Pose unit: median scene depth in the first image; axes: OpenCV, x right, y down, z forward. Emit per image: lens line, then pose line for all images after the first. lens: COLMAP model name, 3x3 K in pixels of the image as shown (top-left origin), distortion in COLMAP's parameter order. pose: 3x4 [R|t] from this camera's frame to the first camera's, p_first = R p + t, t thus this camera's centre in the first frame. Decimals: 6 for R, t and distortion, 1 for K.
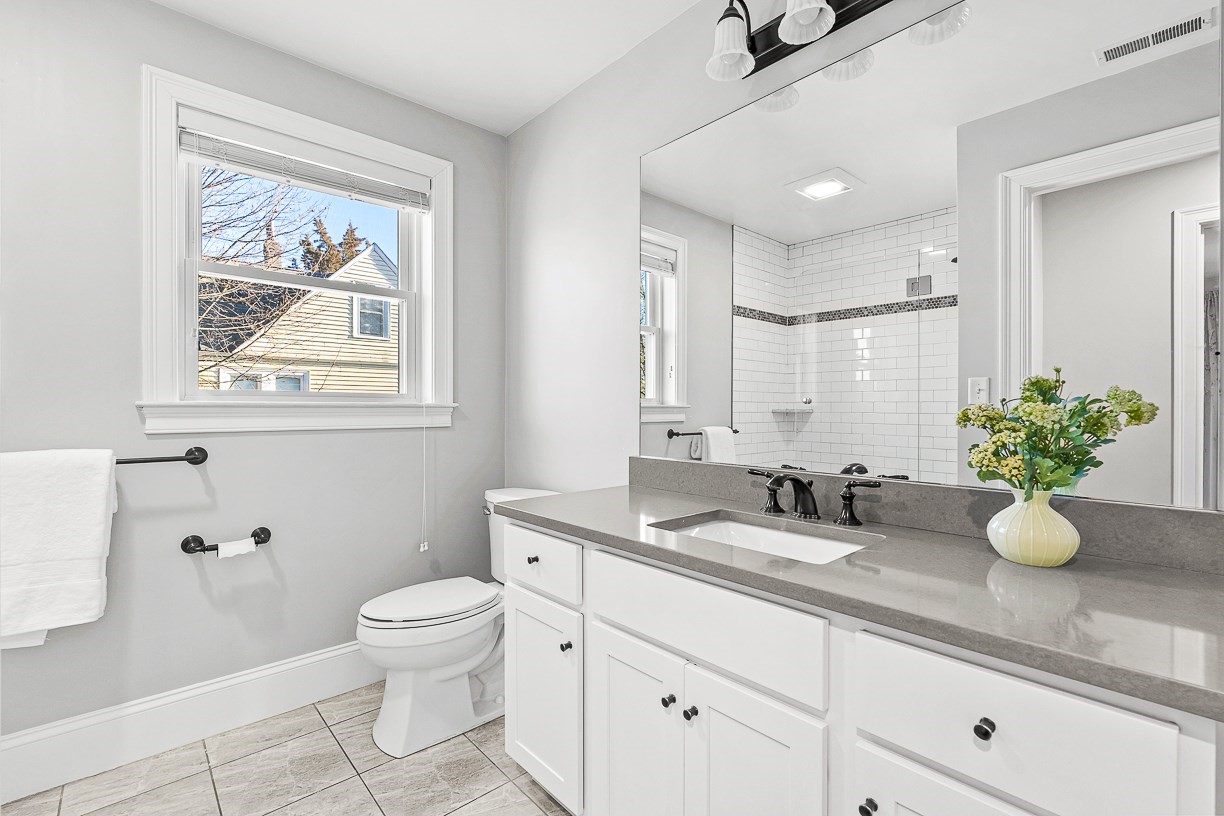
lens RADIAL K [[551.5, 0, 606.4], [0, 551.5, 410.9], [0, 0, 1]] dist [0.002511, 0.000352]
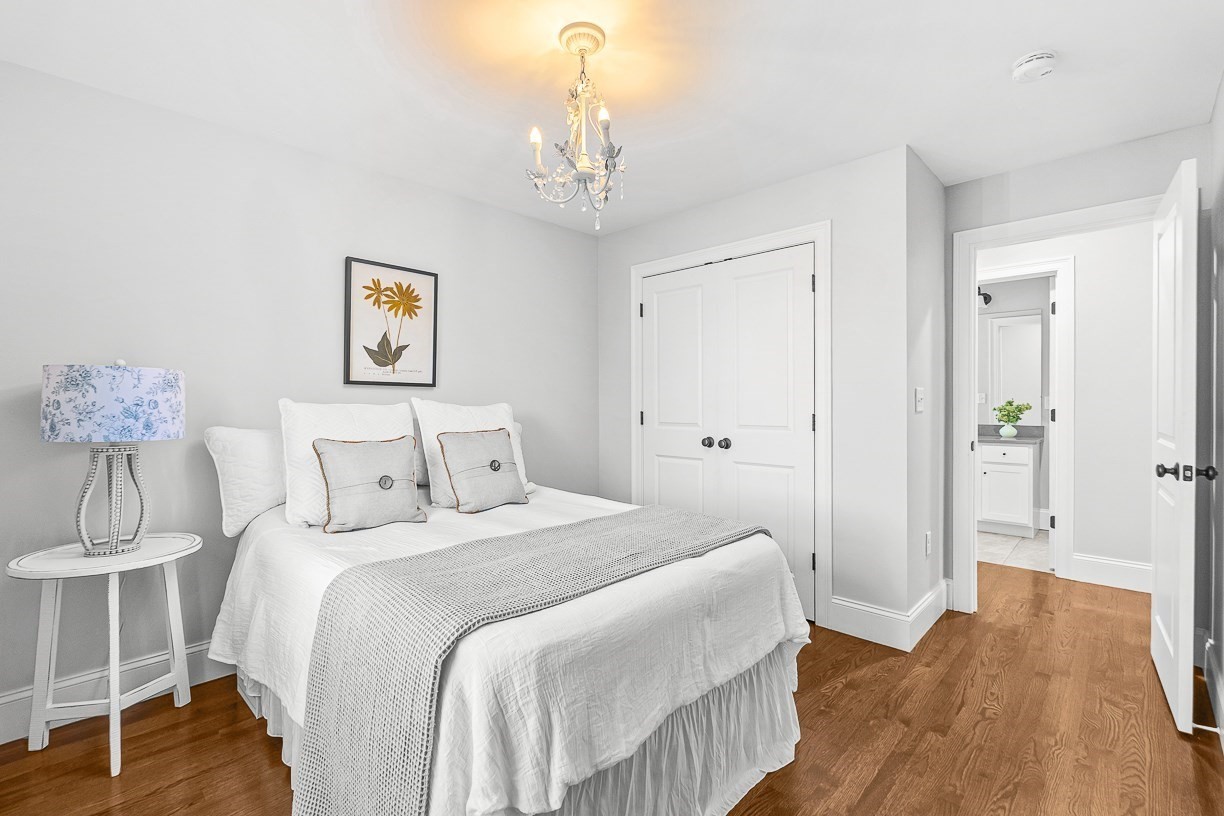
lens RADIAL K [[551.5, 0, 614.4], [0, 551.5, 402.8], [0, 0, 1]] dist [0.002511, 0.000352]
pose [[0.997248, -0.011845, 0.073185, -3.040266], [0.011859, 0.999930, 0.000240, -0.084400], [-0.073183, 0.000629, 0.997318, -3.596139]]
